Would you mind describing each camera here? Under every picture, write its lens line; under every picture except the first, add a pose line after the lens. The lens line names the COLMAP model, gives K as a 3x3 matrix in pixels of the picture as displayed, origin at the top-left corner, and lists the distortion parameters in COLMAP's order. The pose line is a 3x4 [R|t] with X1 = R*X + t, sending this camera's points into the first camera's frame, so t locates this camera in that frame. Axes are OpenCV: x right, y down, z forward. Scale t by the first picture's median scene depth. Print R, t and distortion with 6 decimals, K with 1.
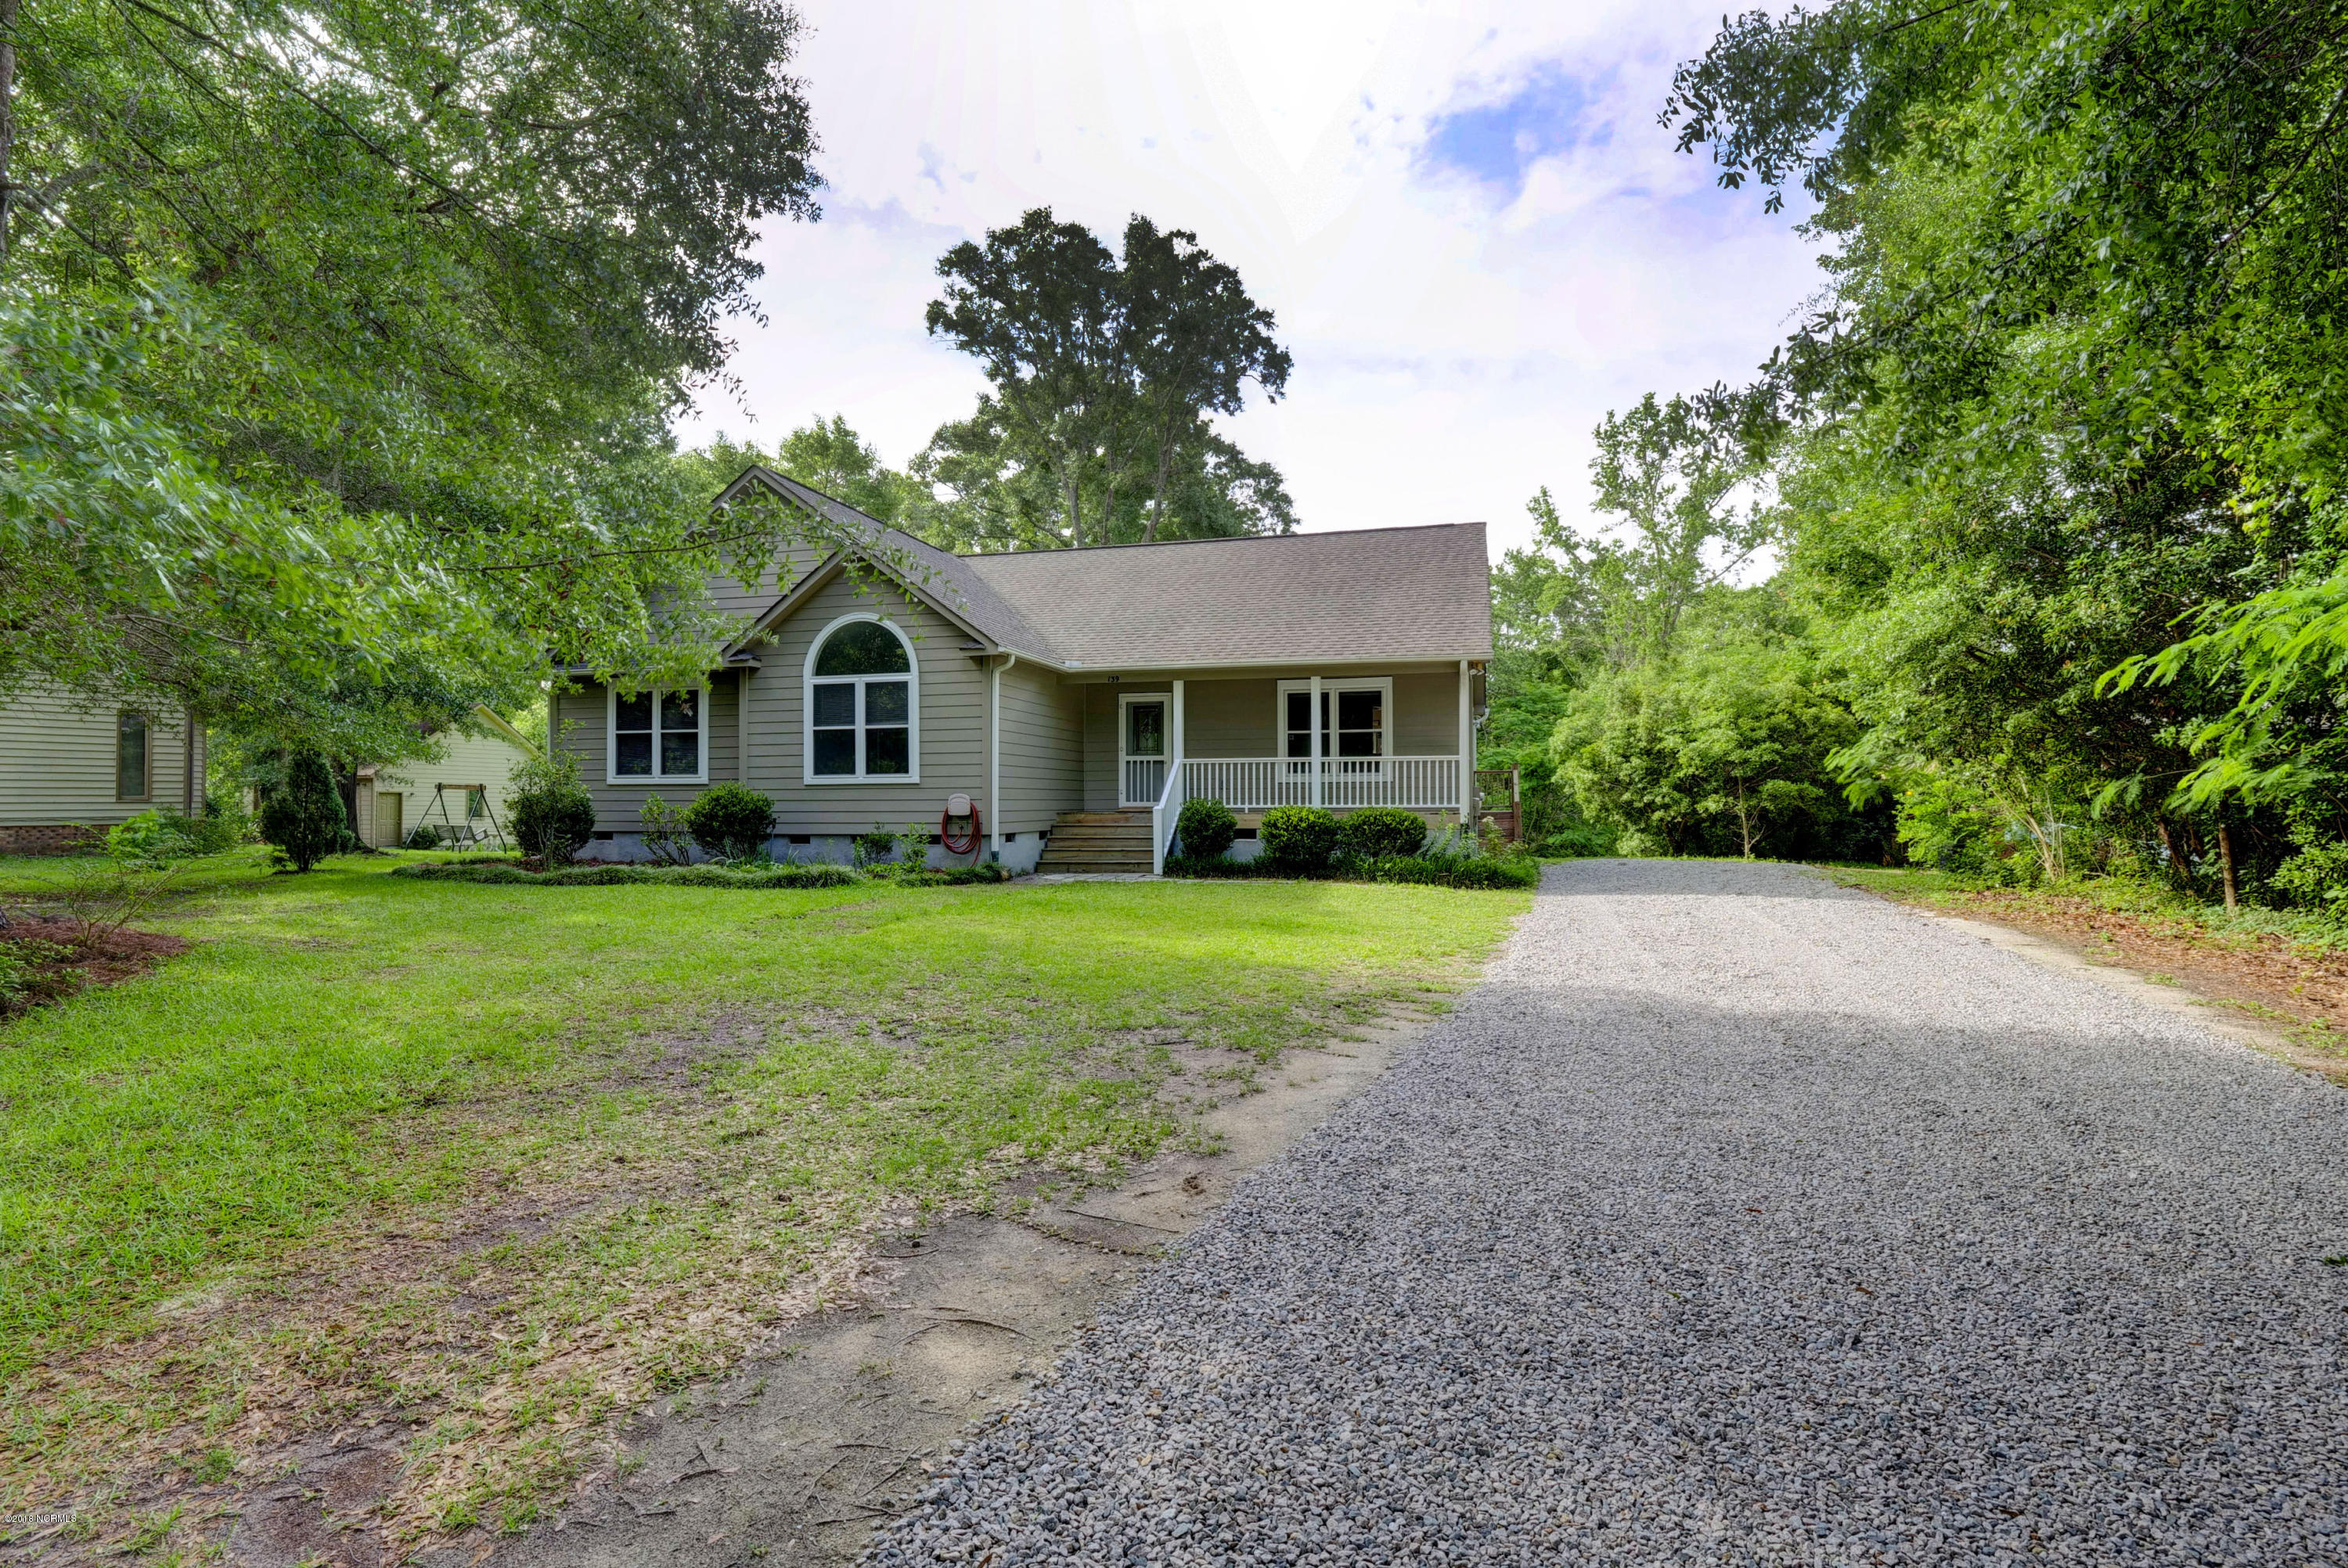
lens RADIAL K [[1157.0, 0, 1193.3], [0, 1157.0, 799.4], [0, 0, 1]] dist [0.001007, -0.000589]
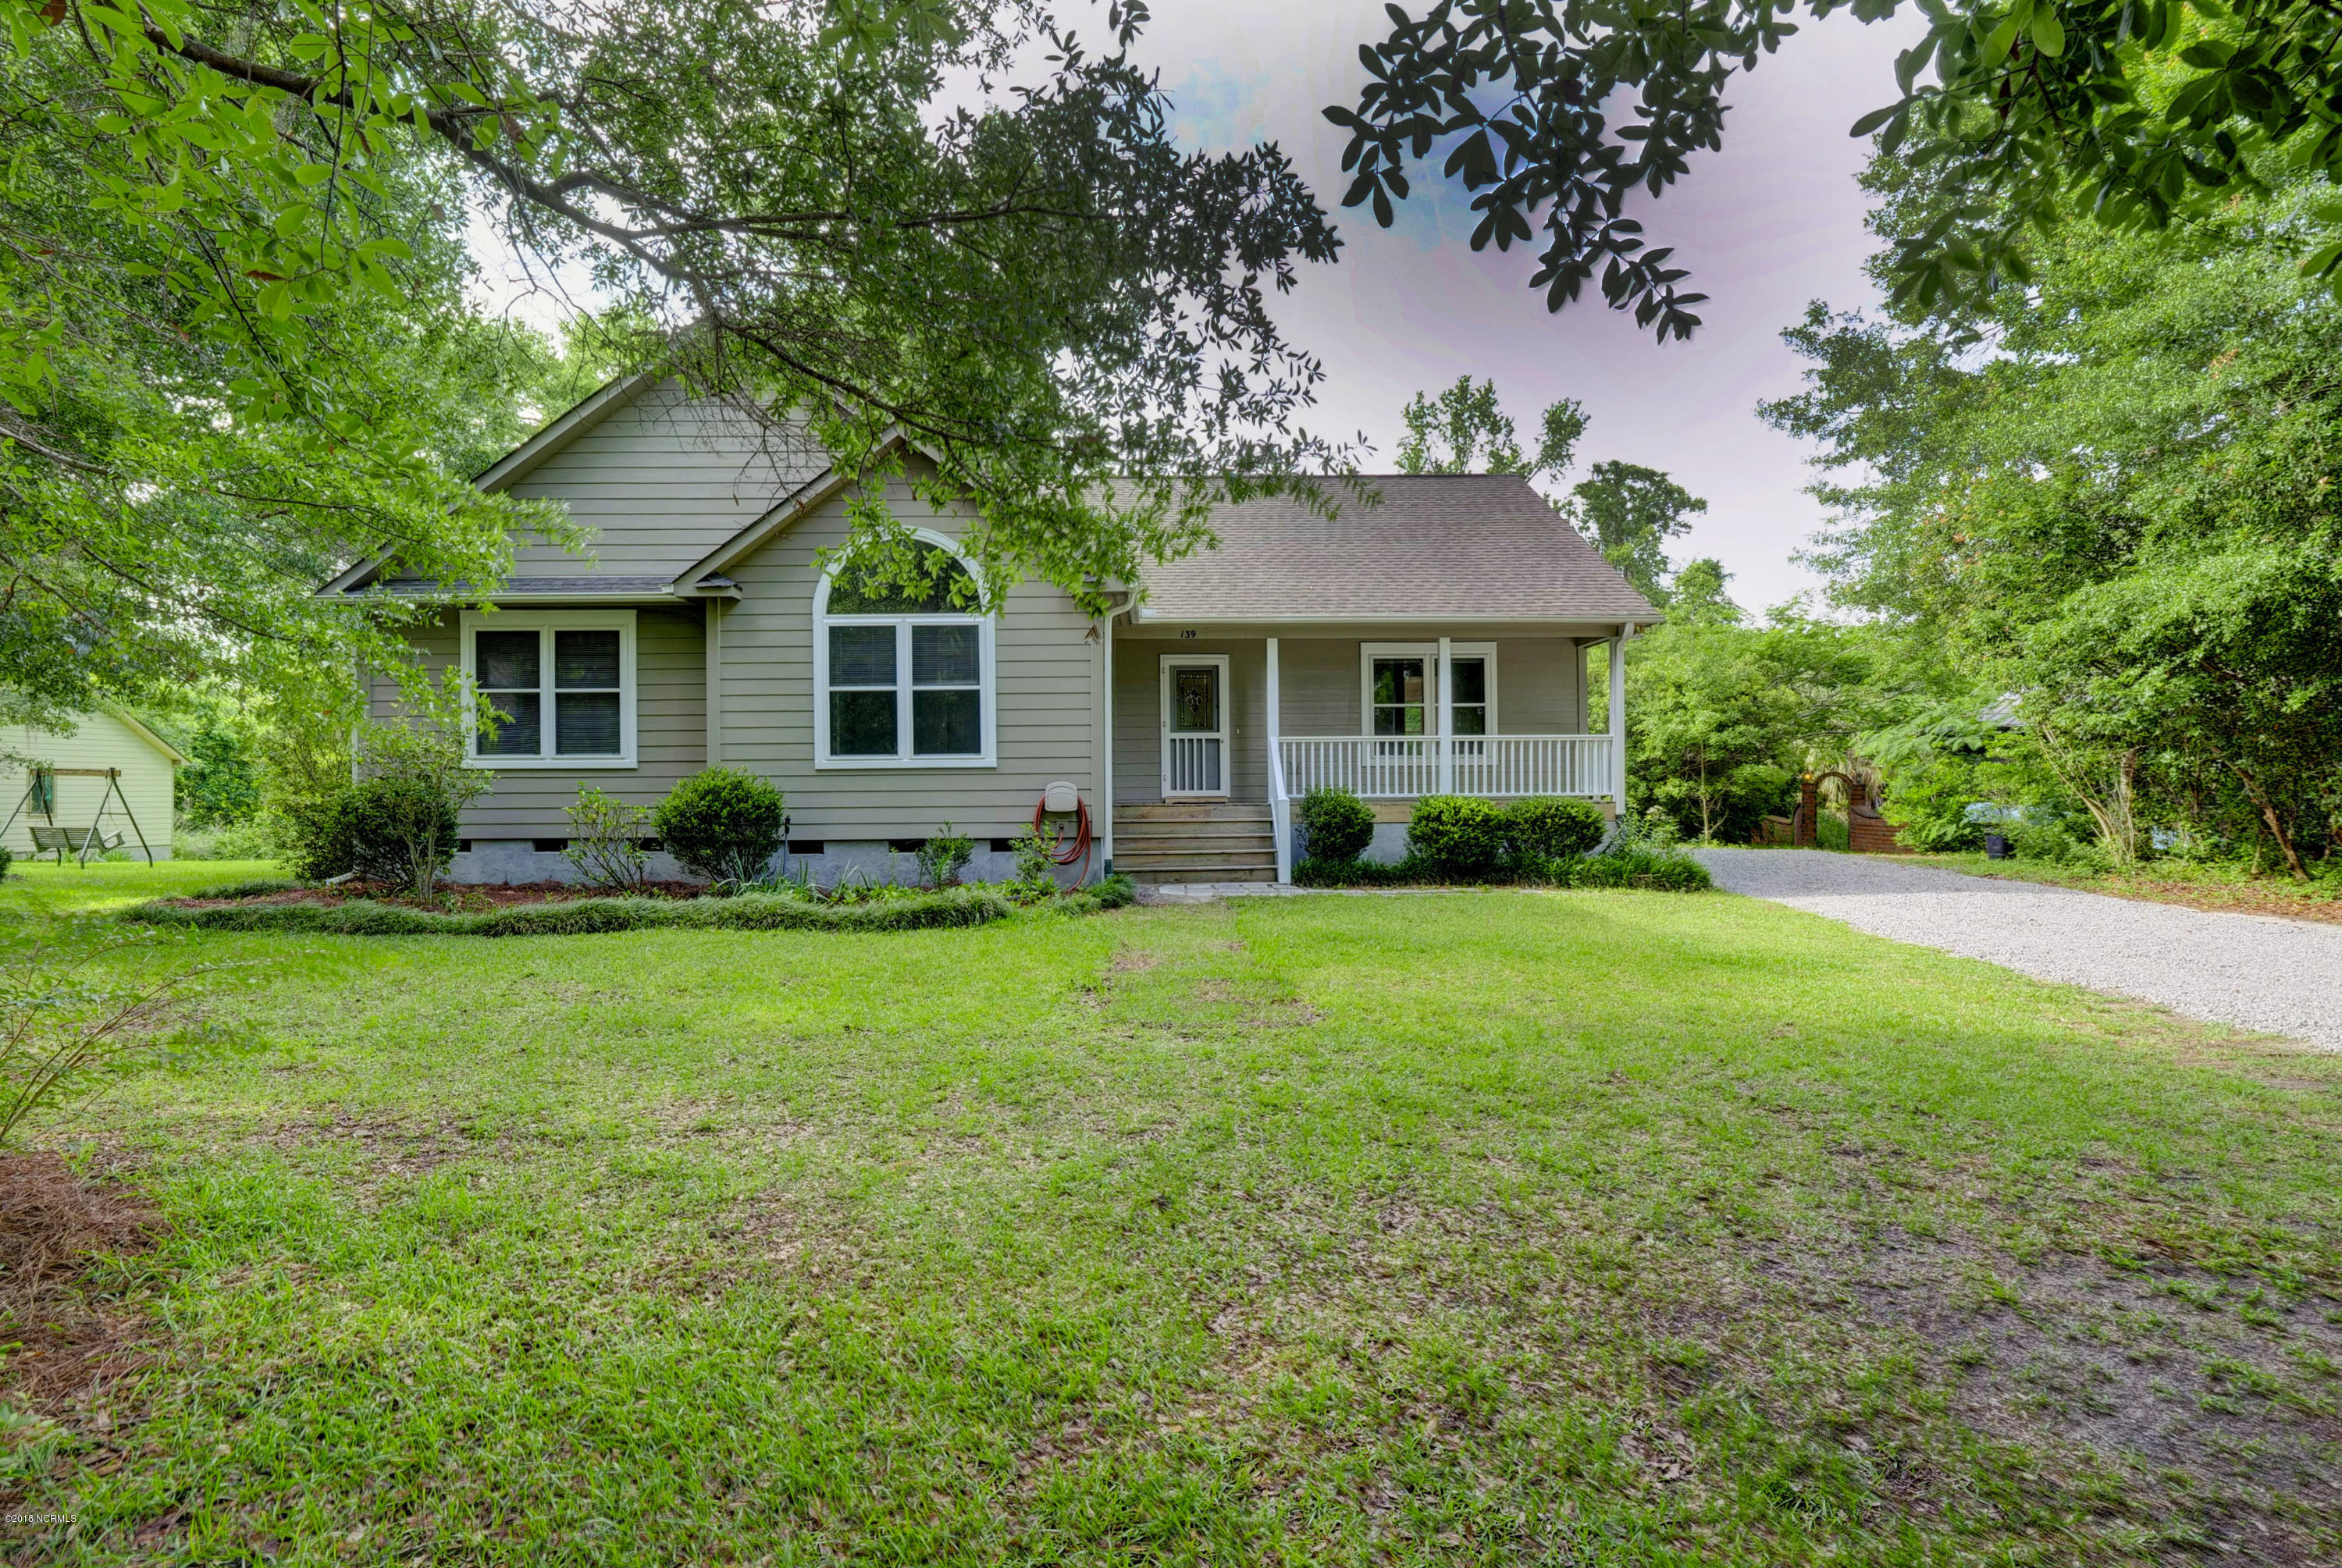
lens RADIAL K [[1154.1, 0, 1172.1], [0, 1154.1, 793.8], [0, 0, 1]] dist [0.001007, -0.000589]
pose [[0.960757, -0.006175, 0.277321, -0.307315], [0.003077, 0.999928, 0.011606, -0.004971], [-0.277373, -0.010298, 0.960707, 0.258490]]
